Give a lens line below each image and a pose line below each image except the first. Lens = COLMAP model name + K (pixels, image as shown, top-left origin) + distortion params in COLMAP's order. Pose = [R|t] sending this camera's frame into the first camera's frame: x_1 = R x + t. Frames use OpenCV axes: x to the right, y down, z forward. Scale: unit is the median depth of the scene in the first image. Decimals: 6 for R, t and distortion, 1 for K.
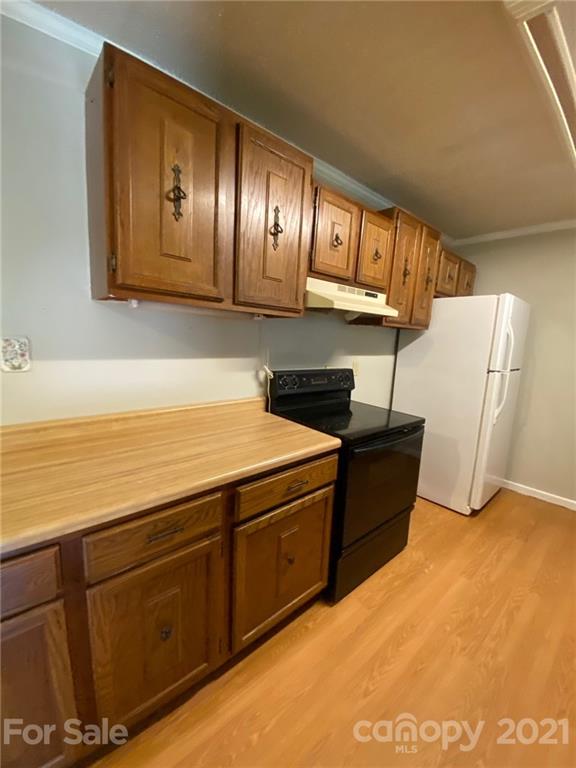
lens RADIAL K [[309.4, 0, 288.0], [0, 309.4, 384.0], [0, 0, 1]] dist [0.044913, -0.033116]
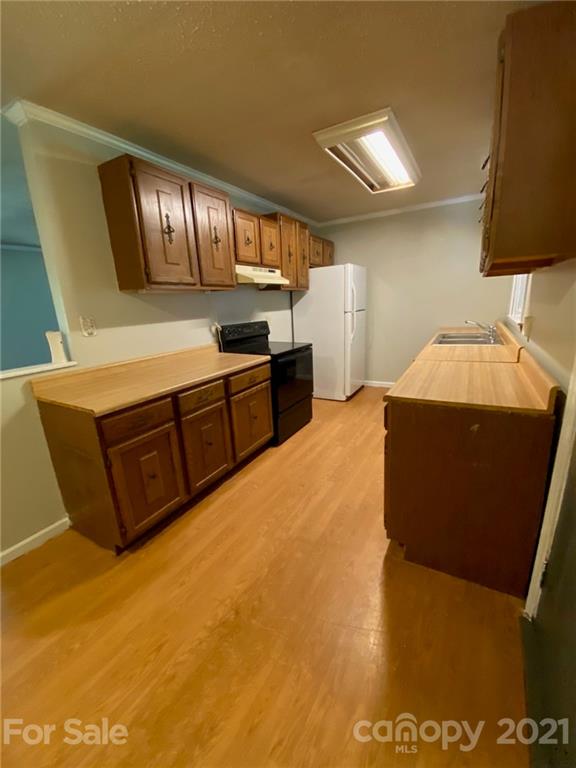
lens RADIAL K [[309.4, 0, 288.0], [0, 309.4, 384.0], [0, 0, 1]] dist [0.044913, -0.033116]
pose [[0.943405, -0.173238, 0.282801, -0.222464], [0.141931, 0.981588, 0.127828, 0.097004], [-0.299738, -0.080456, 0.950623, -0.636242]]
